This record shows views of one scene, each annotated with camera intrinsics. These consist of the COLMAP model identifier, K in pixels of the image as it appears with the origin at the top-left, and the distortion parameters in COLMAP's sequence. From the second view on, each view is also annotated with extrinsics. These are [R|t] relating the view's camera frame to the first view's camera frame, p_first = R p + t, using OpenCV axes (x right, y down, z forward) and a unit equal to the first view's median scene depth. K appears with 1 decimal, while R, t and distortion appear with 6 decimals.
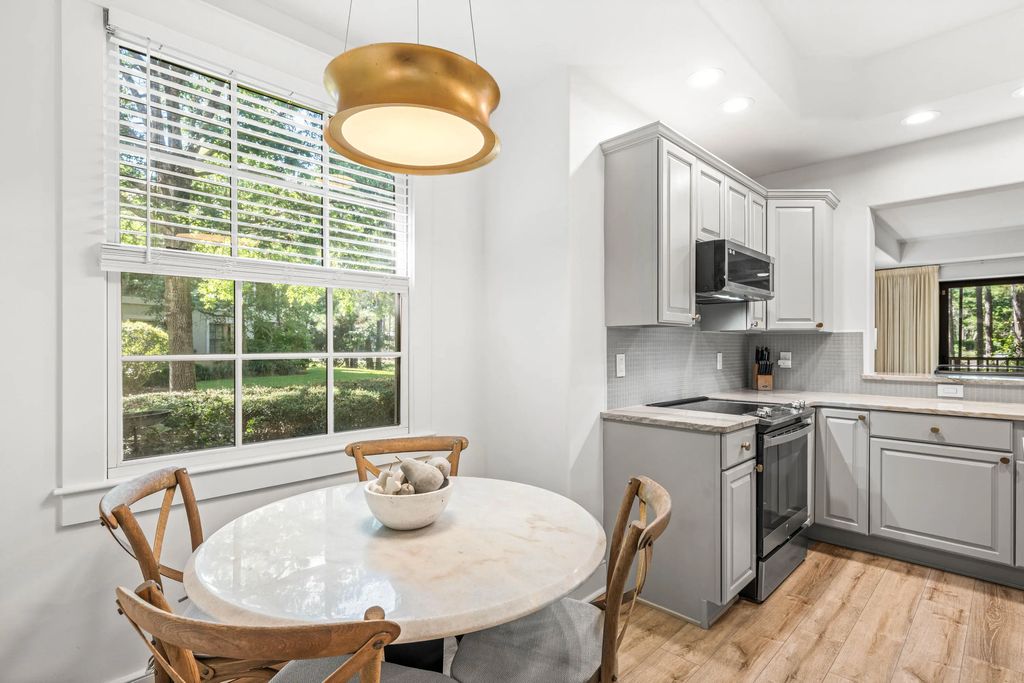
lens RADIAL K [[491.6, 0, 511.5], [0, 491.6, 344.4], [0, 0, 1]] dist [0.000528, 0.000068]
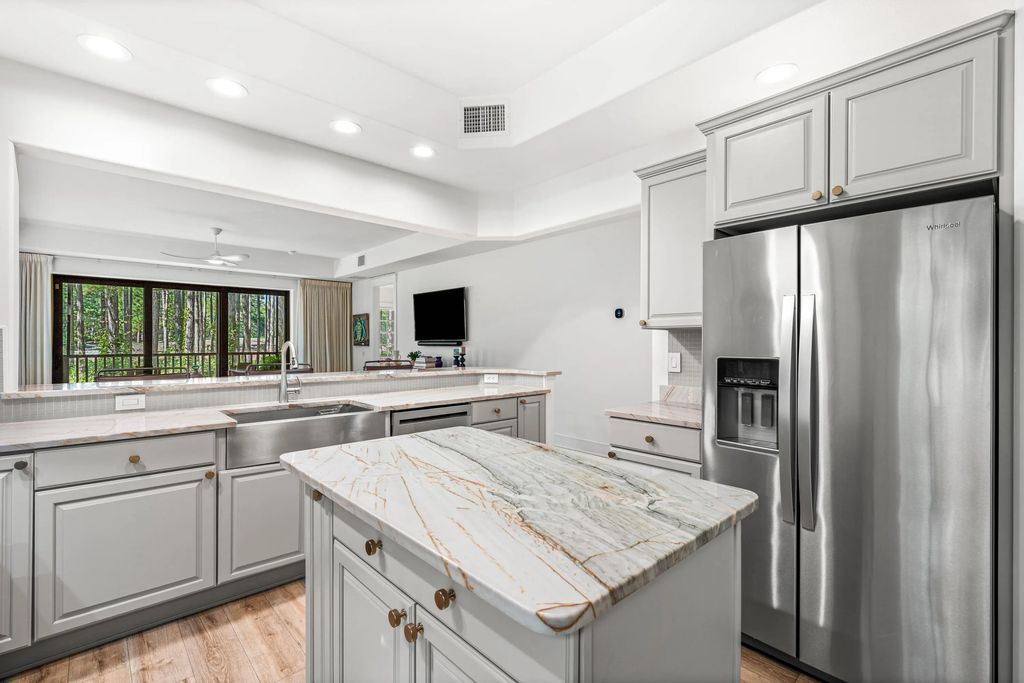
lens RADIAL K [[455.3, 0, 508.4], [0, 455.3, 342.9], [0, 0, 1]] dist [-0.001099, -0.000467]
pose [[0.034039, -0.001507, 0.999419, 0.151797], [-0.003002, 0.999994, 0.001610, -0.010291], [-0.999416, -0.003055, 0.034035, 0.354201]]
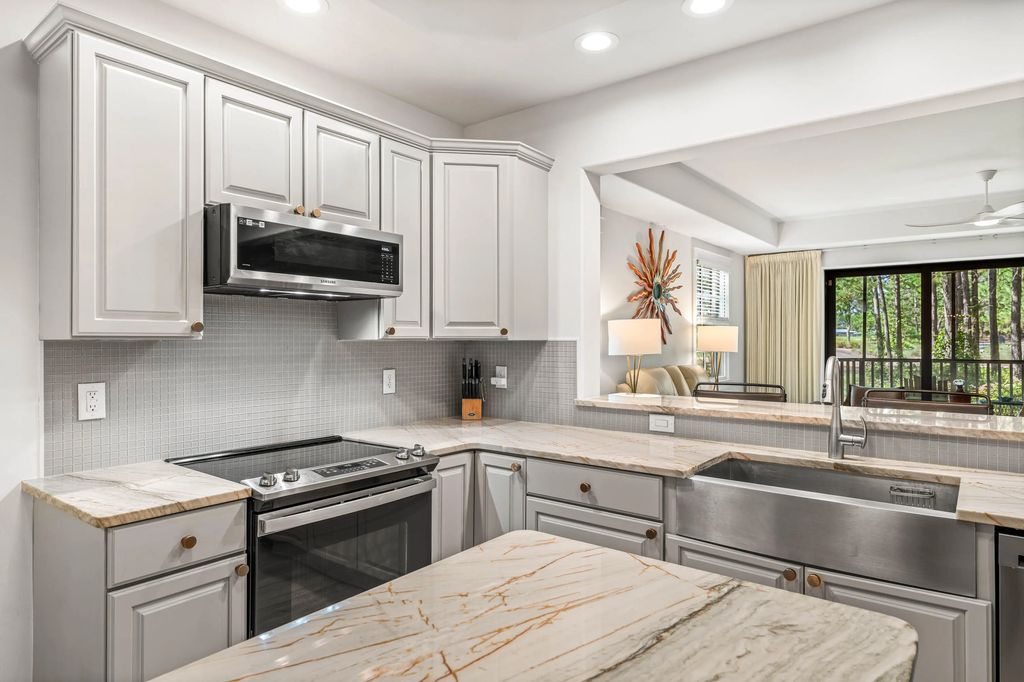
lens RADIAL K [[601.2, 0, 510.8], [0, 601.2, 336.4], [0, 0, 1]] dist [0.004324, 0.001129]
pose [[0.991298, -0.000498, 0.131638, 0.589425], [0.000944, 0.999994, -0.003328, -0.033455], [-0.131635, 0.003423, 0.991292, 0.156553]]
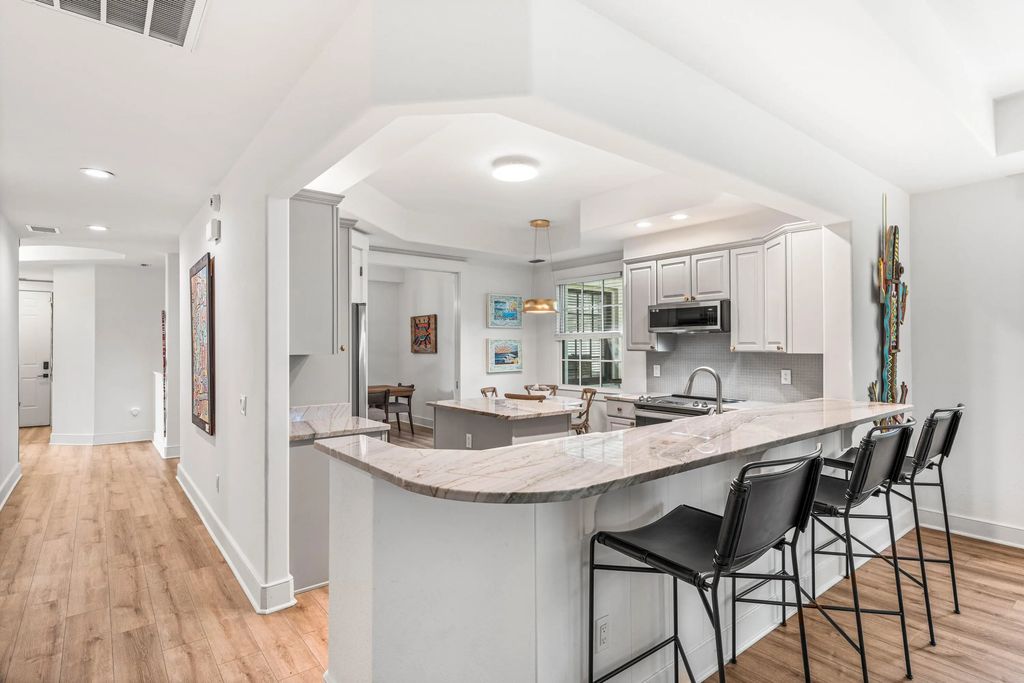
lens RADIAL K [[520.9, 0, 512.0], [0, 520.9, 341.5], [0, 0, 1]] dist [0.003370, -0.000238]
pose [[-0.097457, -0.009268, -0.995197, 2.109775], [0.003868, 0.999946, -0.009691, -0.050551], [0.995232, -0.004794, -0.097416, 0.575565]]
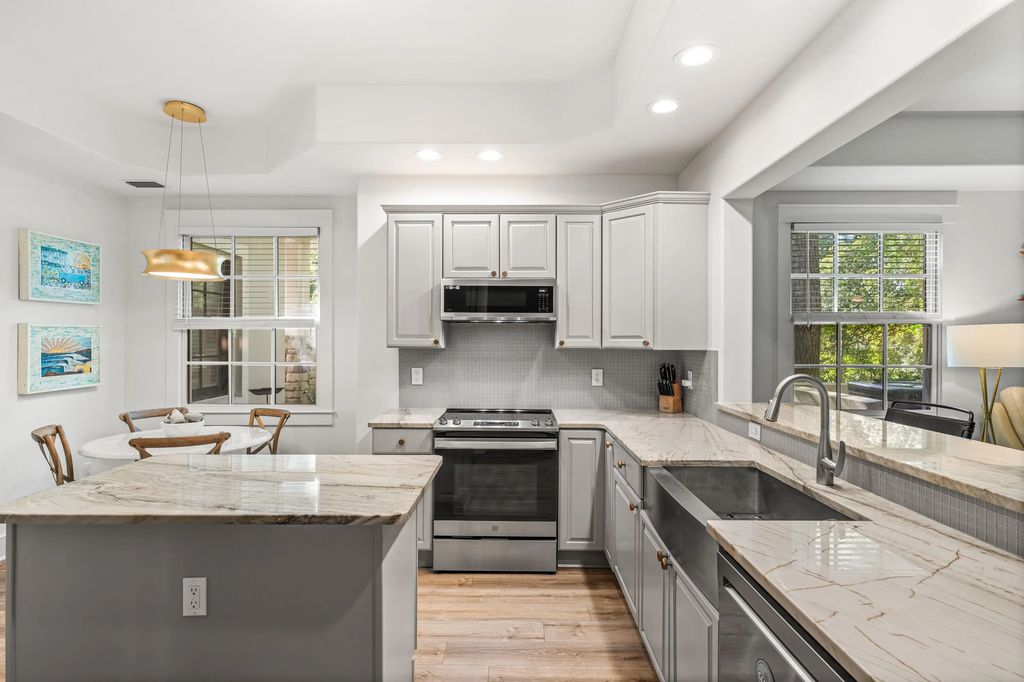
lens RADIAL K [[520.9, 0, 512.0], [0, 520.9, 341.0], [0, 0, 1]] dist [0.003370, -0.000238]
pose [[0.709581, 0.001242, -0.704623, 1.273664], [-0.000417, 0.999999, 0.001342, -0.050365], [0.704624, -0.000659, 0.709581, 0.162394]]
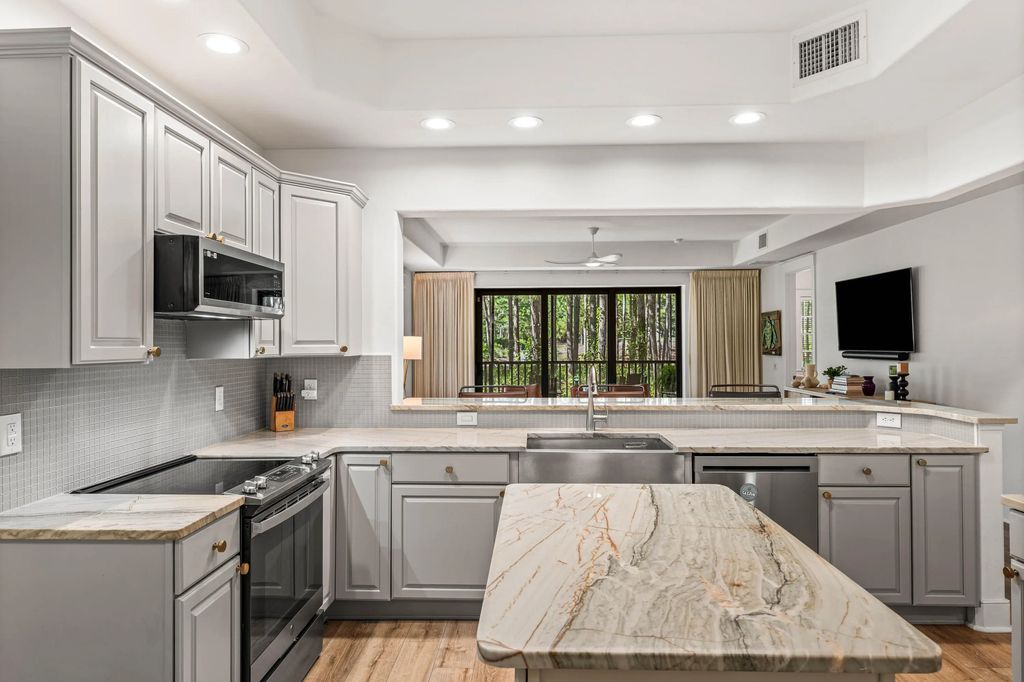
lens RADIAL K [[629.8, 0, 509.7], [0, 629.8, 337.3], [0, 0, 1]] dist [0.004455, 0.000772]
pose [[0.727792, 0.002078, 0.685795, 0.128239], [0.003600, 0.999970, -0.006850, -0.057091], [-0.685789, 0.007455, 0.727763, 0.064117]]
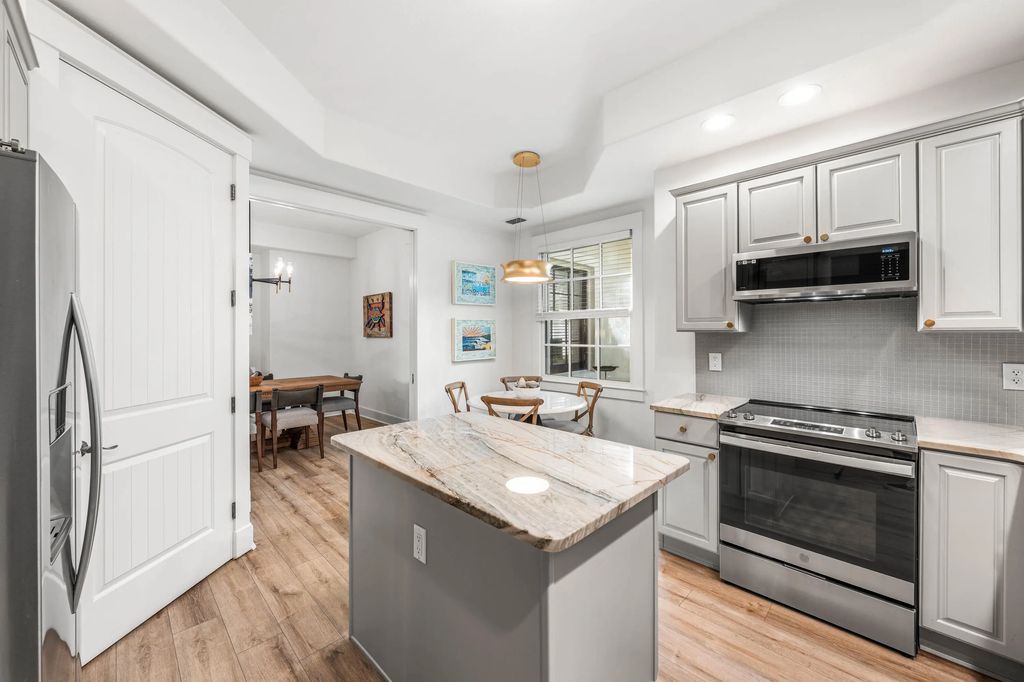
lens RADIAL K [[394.6, 0, 511.4], [0, 394.6, 332.0], [0, 0, 1]] dist [-0.002498, -0.000026]
pose [[0.015627, -0.002497, -0.999875, 1.128836], [0.005289, 0.999983, -0.002415, -0.032669], [0.999864, -0.005250, 0.015640, 0.412160]]
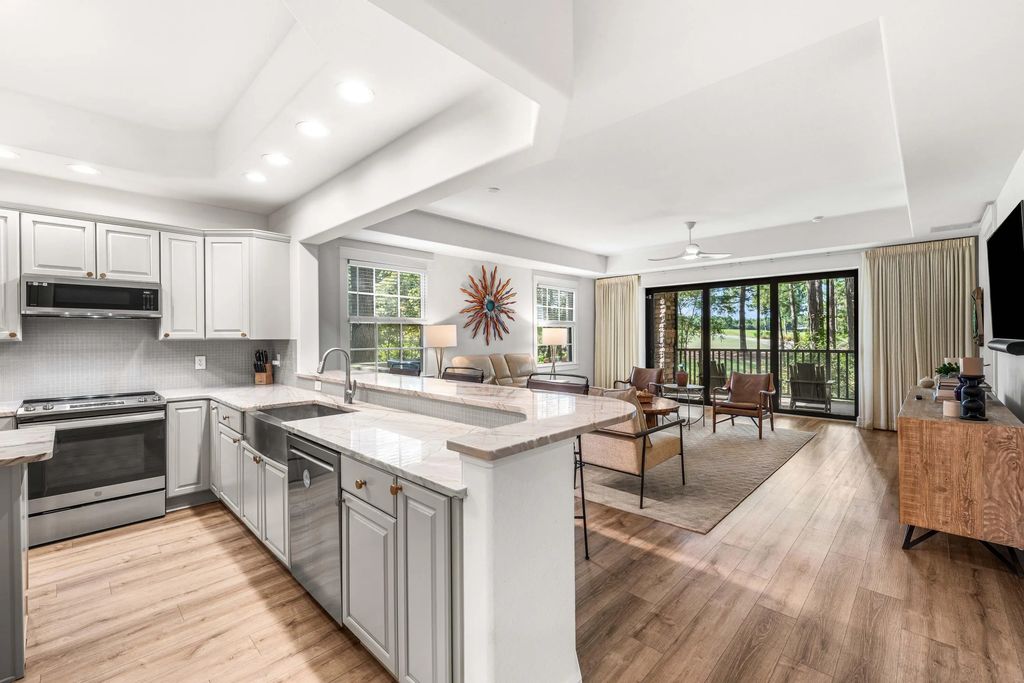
lens RADIAL K [[429.3, 0, 510.4], [0, 429.3, 337.4], [0, 0, 1]] dist [0.000032, 0.000102]
pose [[0.999572, -0.007961, 0.028158, 1.455783], [0.007873, 0.999964, 0.003255, -0.034781], [-0.028183, -0.003032, 0.999598, -0.156000]]
